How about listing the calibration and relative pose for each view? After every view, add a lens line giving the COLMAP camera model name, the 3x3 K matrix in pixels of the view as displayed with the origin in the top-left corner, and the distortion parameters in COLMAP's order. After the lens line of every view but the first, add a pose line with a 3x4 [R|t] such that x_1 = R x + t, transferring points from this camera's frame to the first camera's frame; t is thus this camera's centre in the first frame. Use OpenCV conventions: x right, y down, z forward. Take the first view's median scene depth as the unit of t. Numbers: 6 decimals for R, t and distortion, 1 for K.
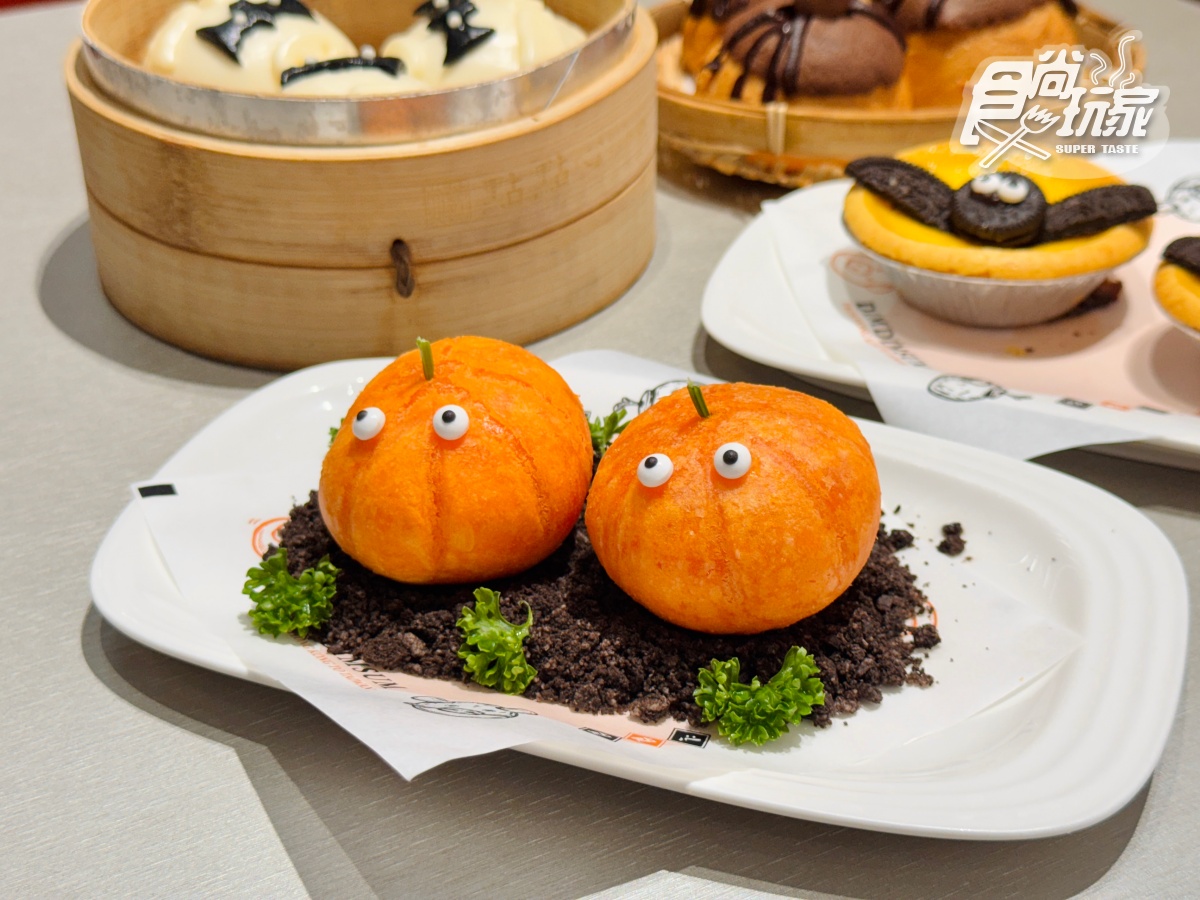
lens RADIAL K [[1669.0, 0, 600.0], [0, 1669.0, 450.0], [0, 0, 1]] dist [0.184726, -1.031139]
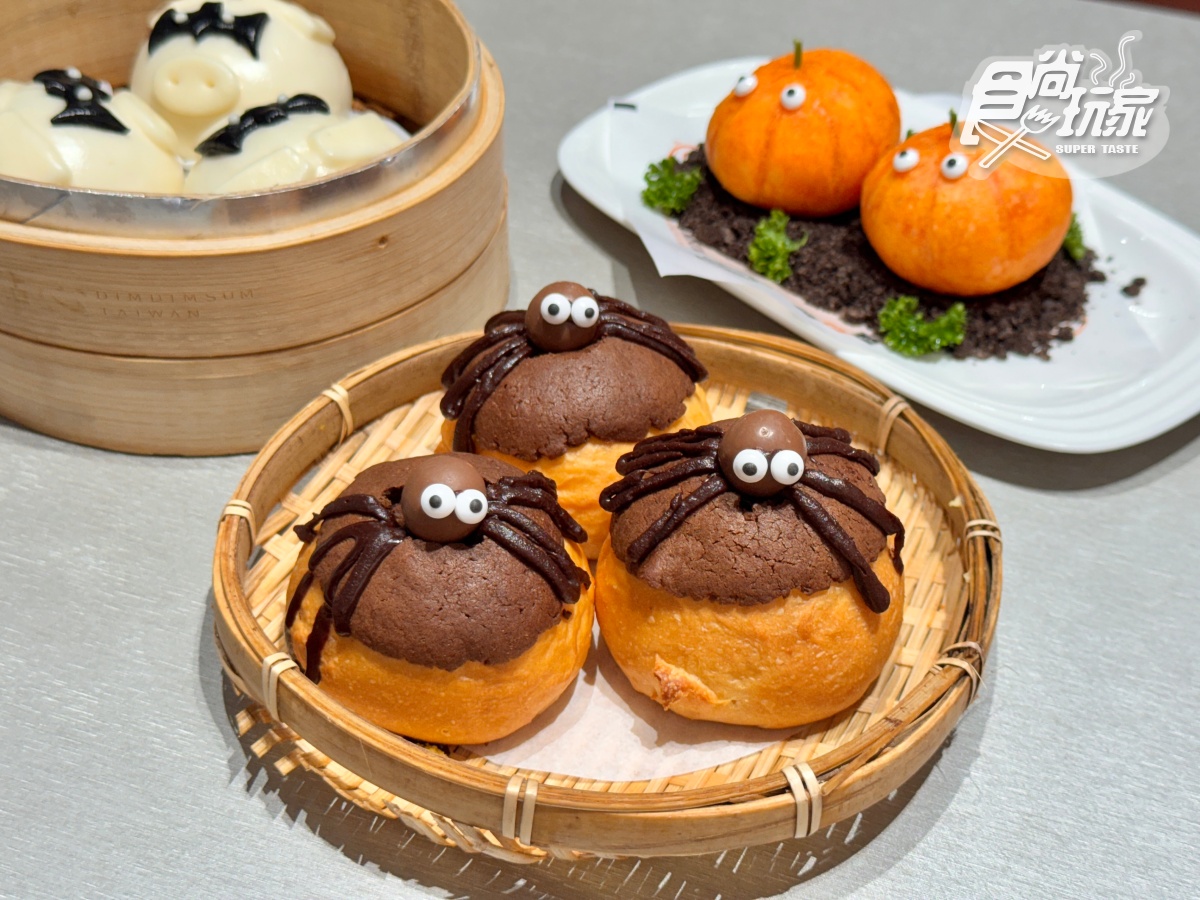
lens RADIAL K [[1669.0, 0, 600.0], [0, 1669.0, 450.0], [0, 0, 1]] dist [0.184726, -1.031139]
pose [[0.889017, 0.321207, -0.326305, 0.340130], [-0.276631, 0.944677, 0.176238, 0.062371], [0.364862, -0.066413, 0.928690, -0.465582]]
